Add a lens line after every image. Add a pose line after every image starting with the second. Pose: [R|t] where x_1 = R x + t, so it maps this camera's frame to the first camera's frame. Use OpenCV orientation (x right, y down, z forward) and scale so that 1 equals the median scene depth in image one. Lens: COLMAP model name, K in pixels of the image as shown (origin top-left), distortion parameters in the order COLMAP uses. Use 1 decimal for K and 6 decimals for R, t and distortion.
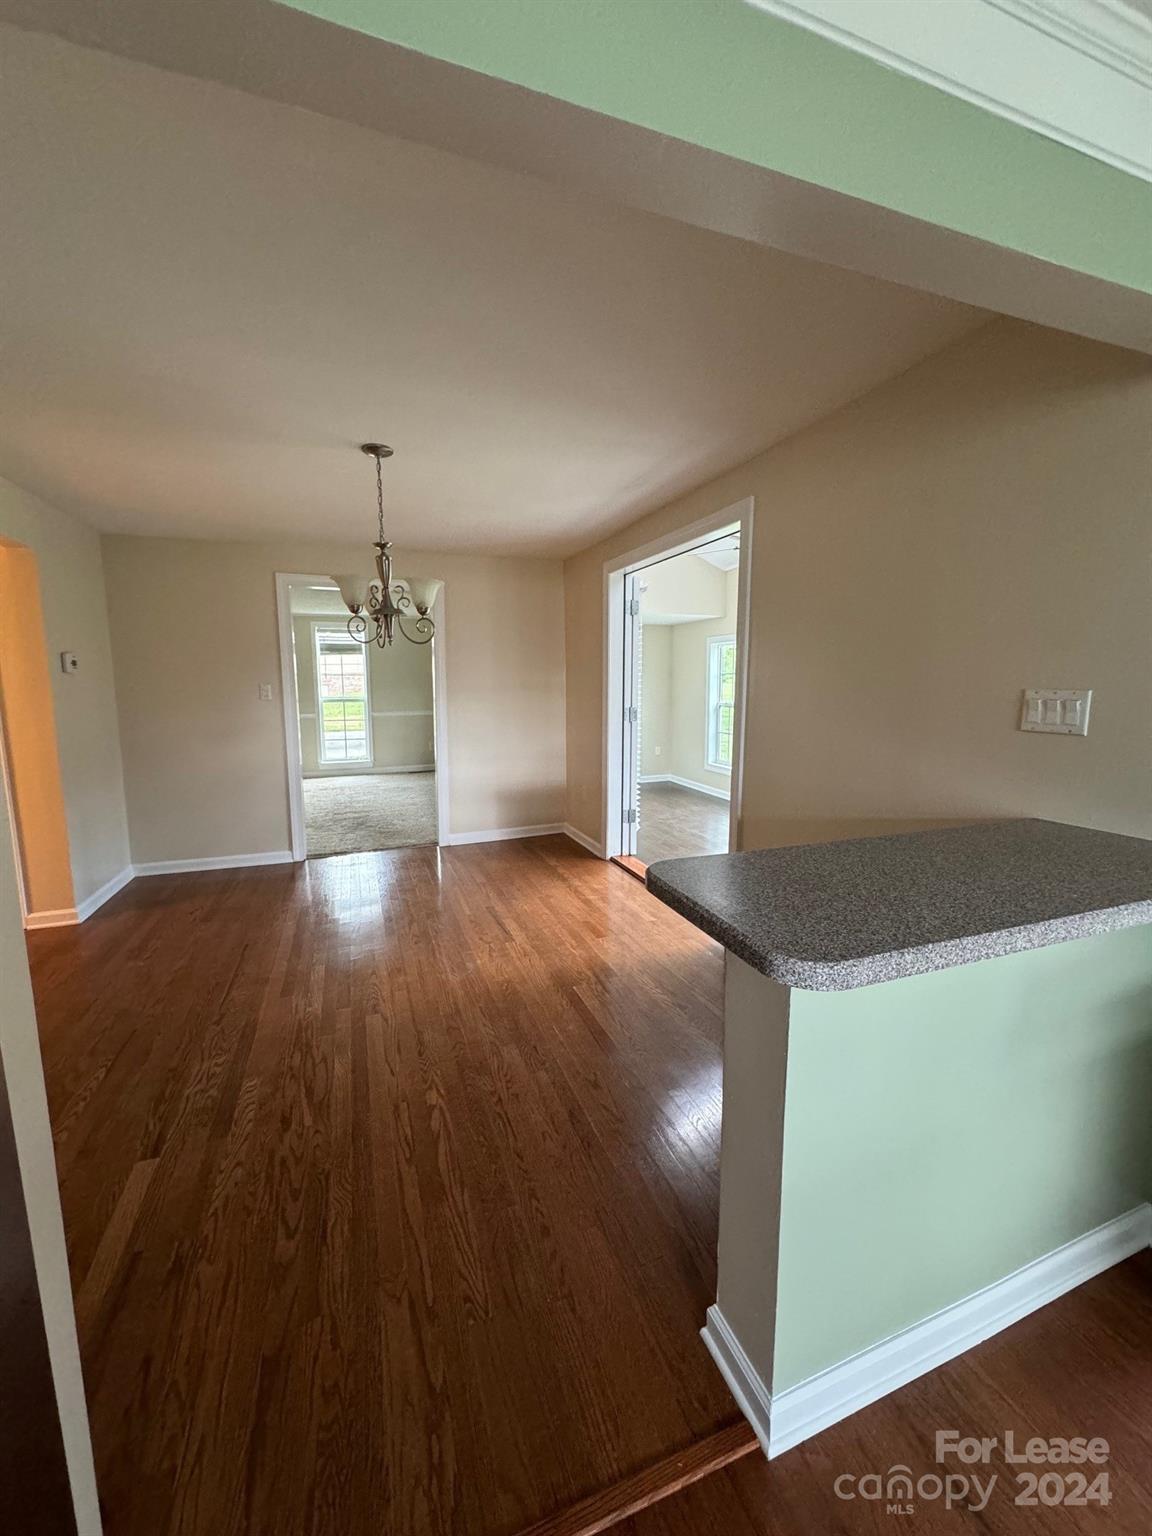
lens RADIAL K [[612.3, 0, 578.3], [0, 612.3, 767.2], [0, 0, 1]] dist [-0.003298, 0.000738]
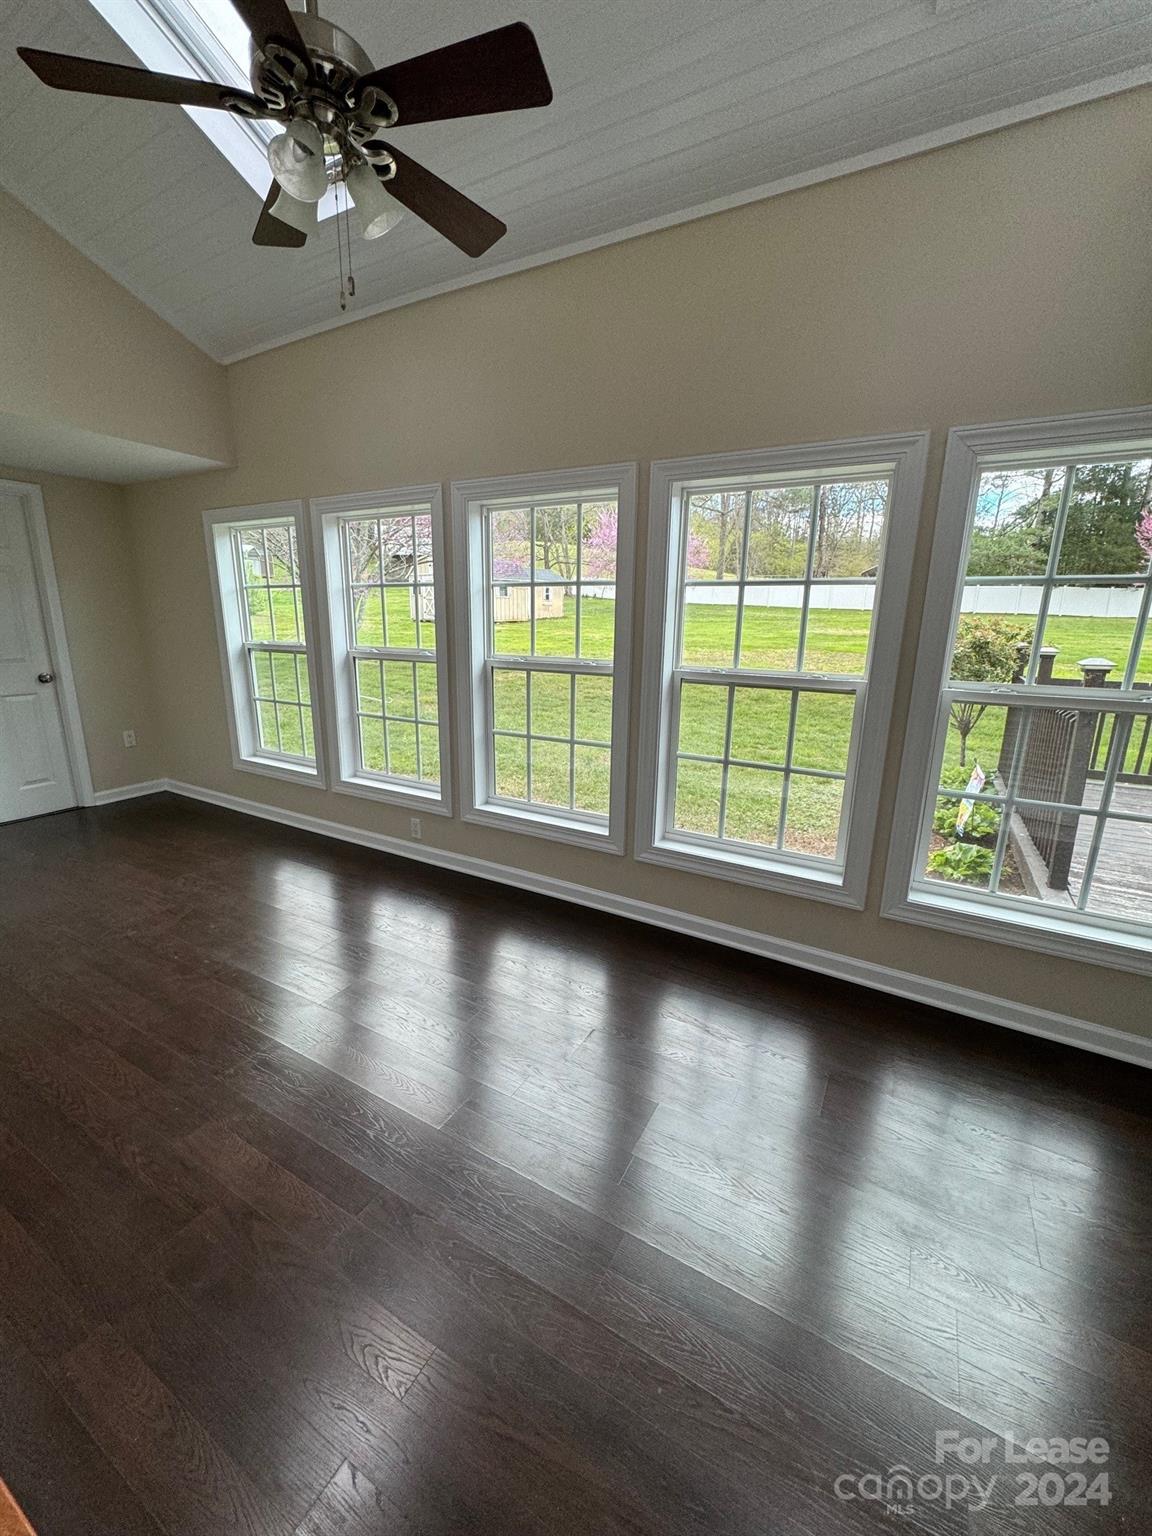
lens RADIAL K [[612.3, 0, 578.3], [0, 612.3, 767.2], [0, 0, 1]] dist [-0.003298, 0.000738]
pose [[0.758626, -0.135142, 0.637356, 0.095756], [0.071415, 0.989605, 0.124828, -0.044653], [-0.647600, -0.049181, 0.760391, 0.405848]]
